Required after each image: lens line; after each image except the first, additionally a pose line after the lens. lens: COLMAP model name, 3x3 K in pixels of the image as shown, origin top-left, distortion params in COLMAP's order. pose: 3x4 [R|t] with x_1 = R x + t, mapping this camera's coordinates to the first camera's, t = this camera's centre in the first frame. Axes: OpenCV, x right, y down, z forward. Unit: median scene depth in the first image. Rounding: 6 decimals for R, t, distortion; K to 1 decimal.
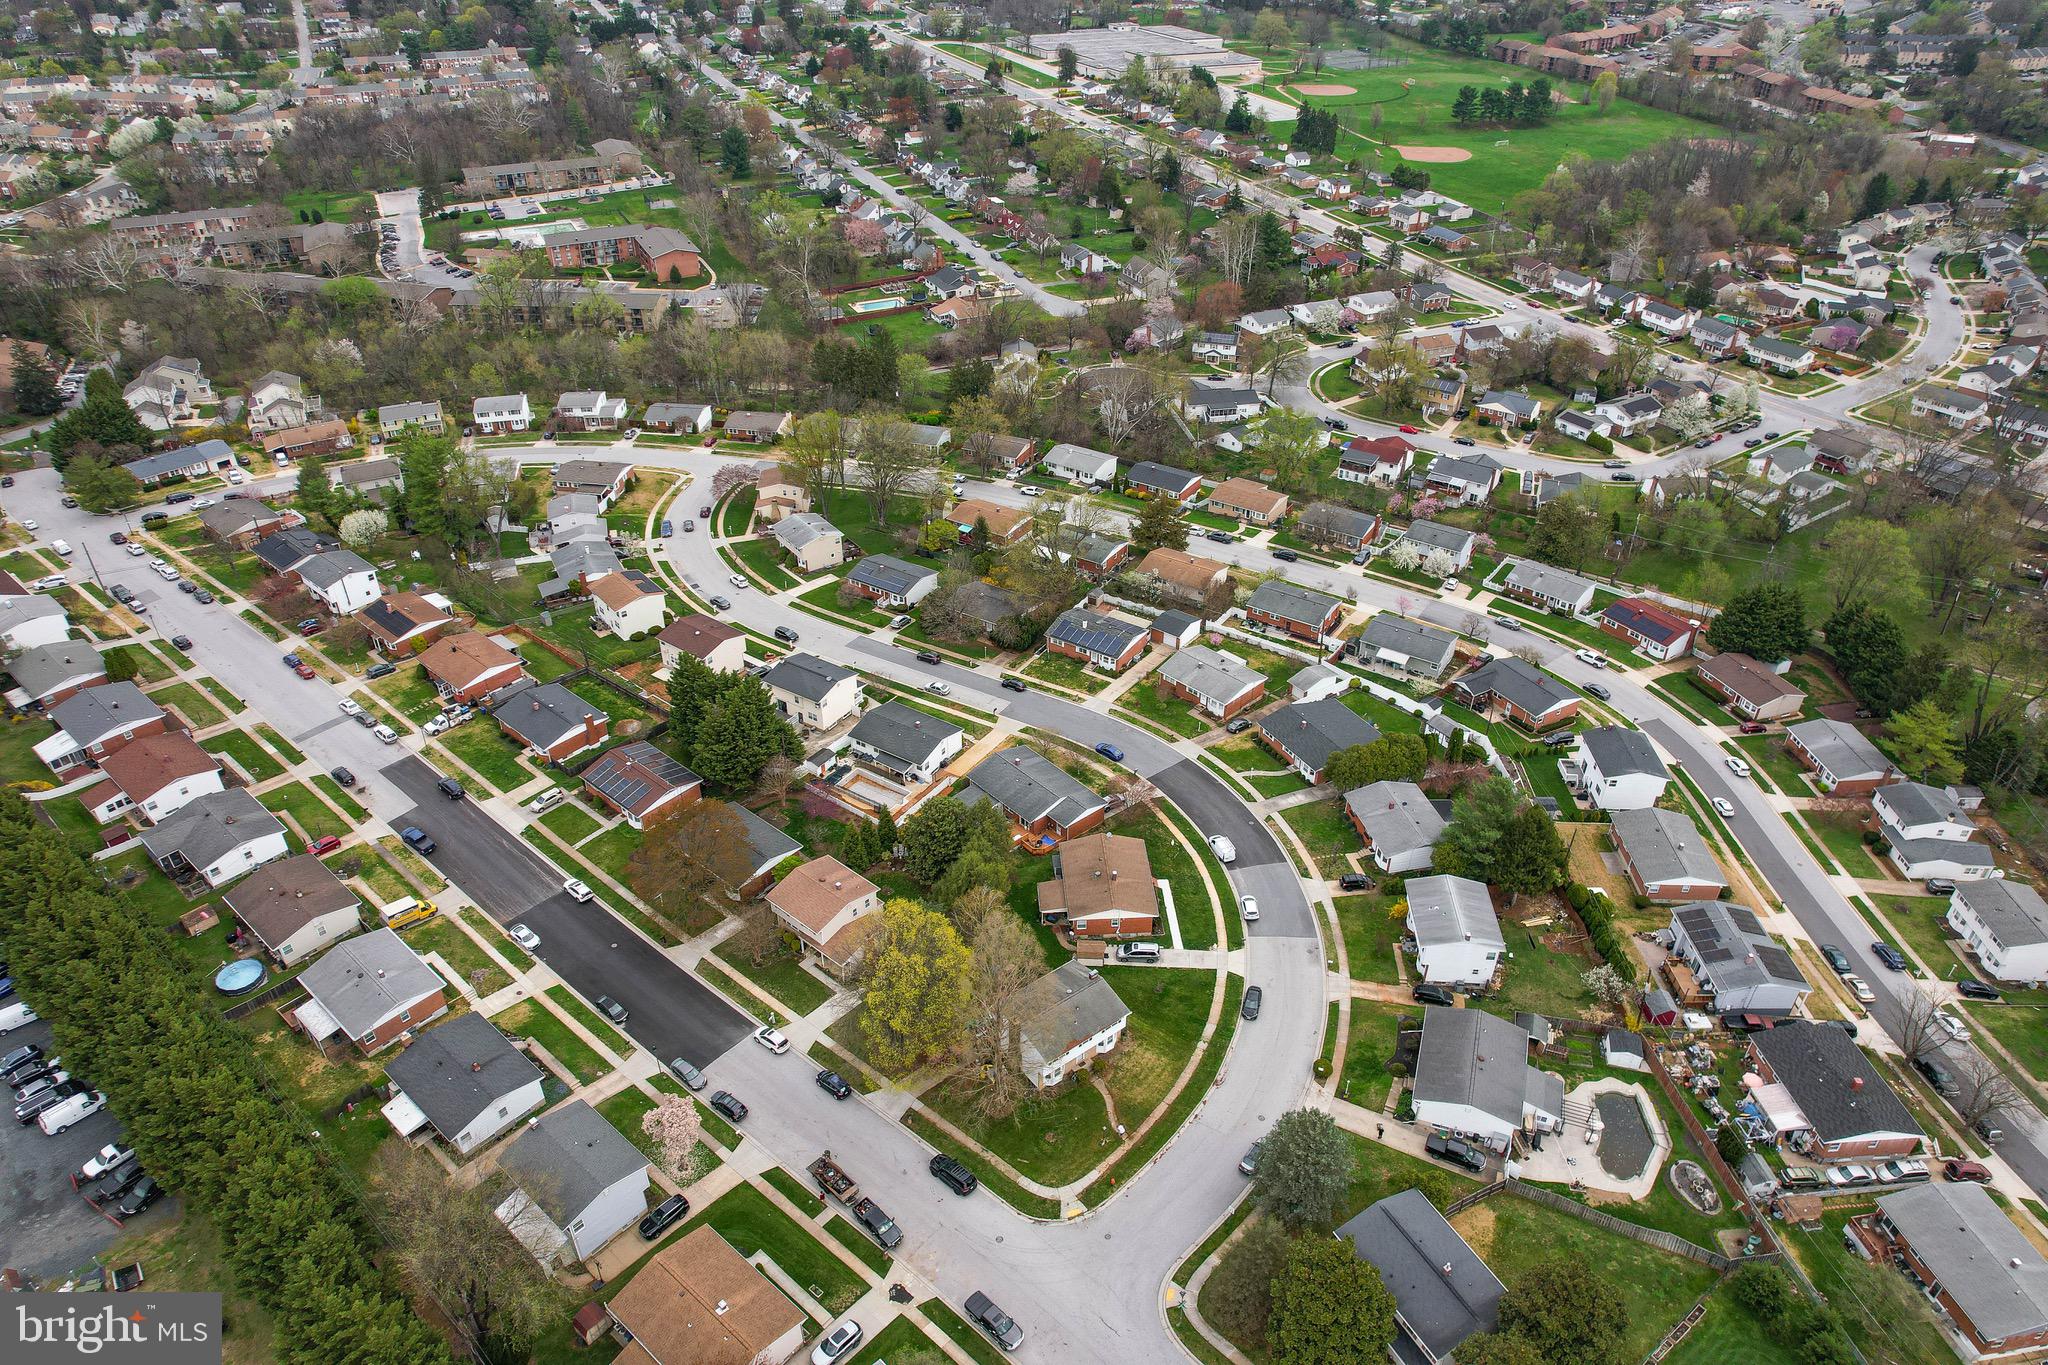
lens RADIAL K [[1296.8, 0, 1055.7], [0, 1296.8, 677.0], [0, 0, 1]] dist [-0.078320, 0.073142]
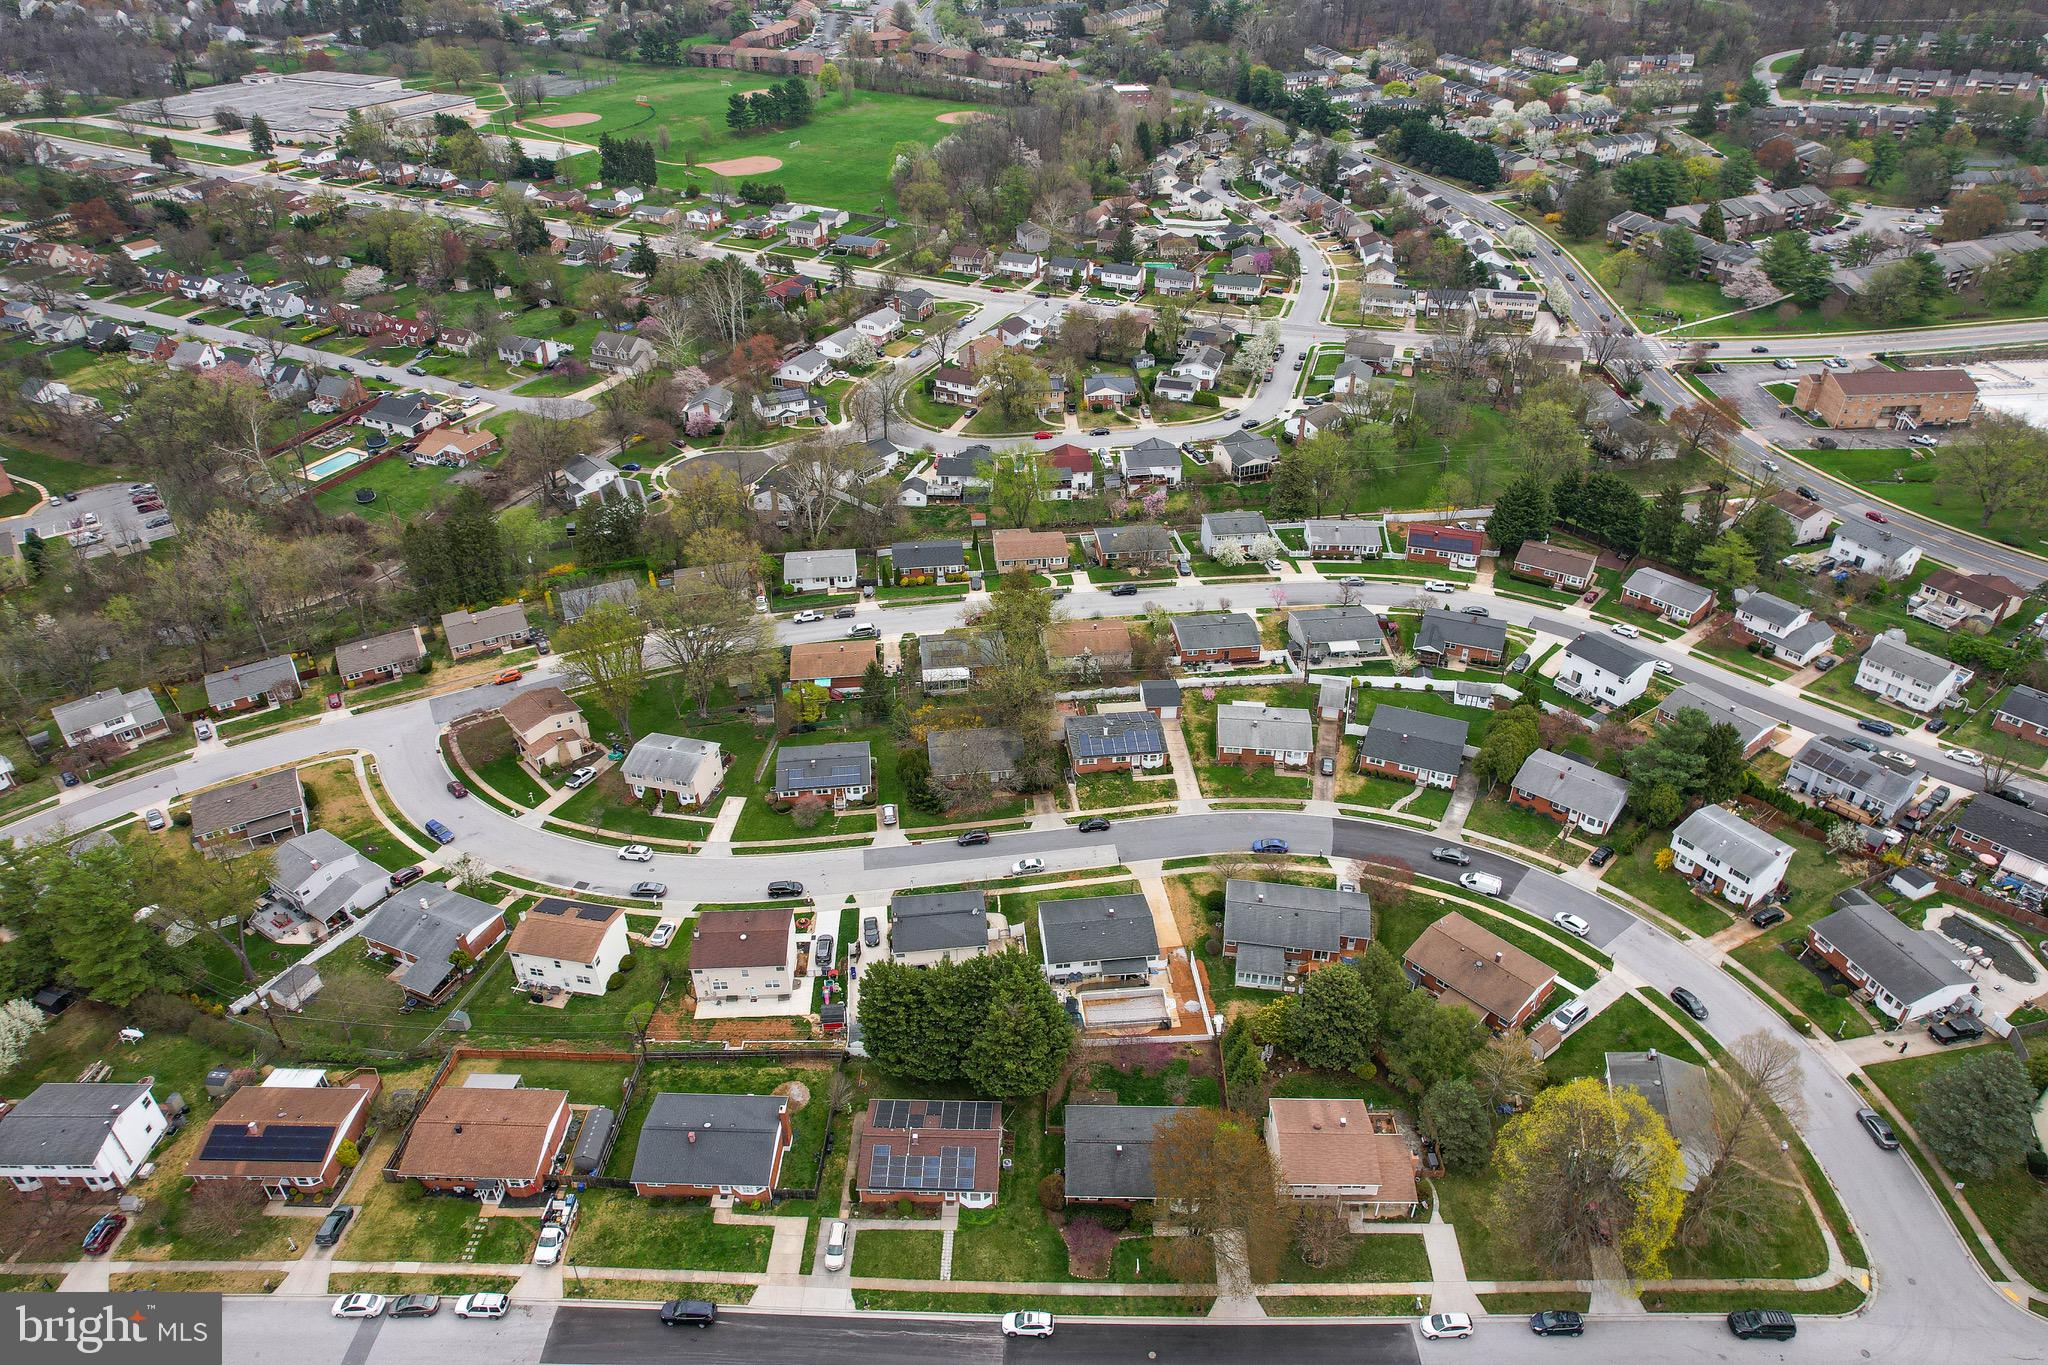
lens RADIAL K [[1296.8, 0, 1055.7], [0, 1296.8, 677.0], [0, 0, 1]] dist [-0.078320, 0.073142]
pose [[0.782369, -0.351063, 0.514445, -0.440326], [0.352695, 0.930527, 0.098623, -0.171775], [-0.513328, 0.104283, 0.851833, 0.255873]]
